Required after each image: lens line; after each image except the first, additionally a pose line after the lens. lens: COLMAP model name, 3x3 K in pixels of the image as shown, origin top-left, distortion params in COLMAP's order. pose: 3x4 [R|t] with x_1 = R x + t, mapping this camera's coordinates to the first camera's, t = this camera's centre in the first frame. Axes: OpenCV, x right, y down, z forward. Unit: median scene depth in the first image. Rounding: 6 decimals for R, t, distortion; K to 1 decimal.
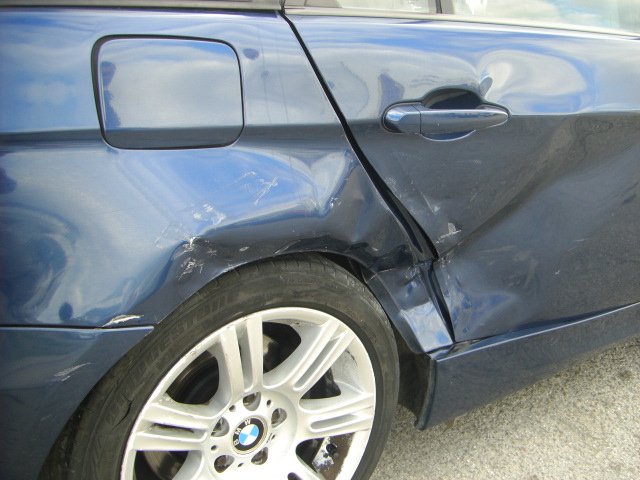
lens RADIAL K [[710.0, 0, 340.8], [0, 710.0, 240.3], [0, 0, 1]] dist [-0.124318, 0.000000]
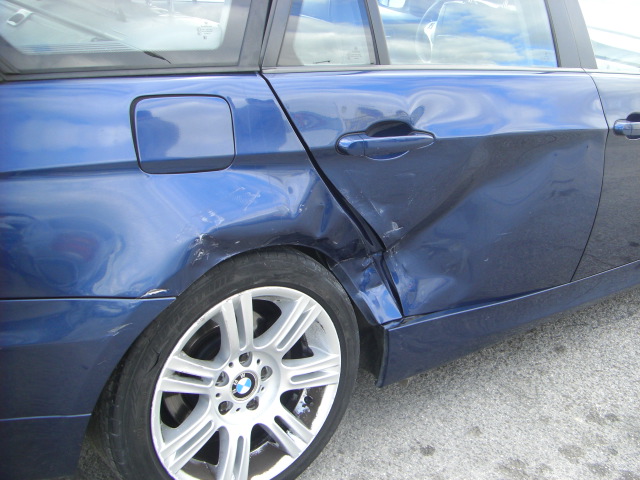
lens RADIAL K [[710.0, 0, 338.5], [0, 710.0, 241.8], [0, 0, 1]] dist [-0.124318, 0.000000]
pose [[0.999525, -0.027510, 0.013912, 0.036260], [0.027695, 0.999529, -0.013253, 0.028942], [-0.013541, 0.013632, 0.999815, -0.334827]]
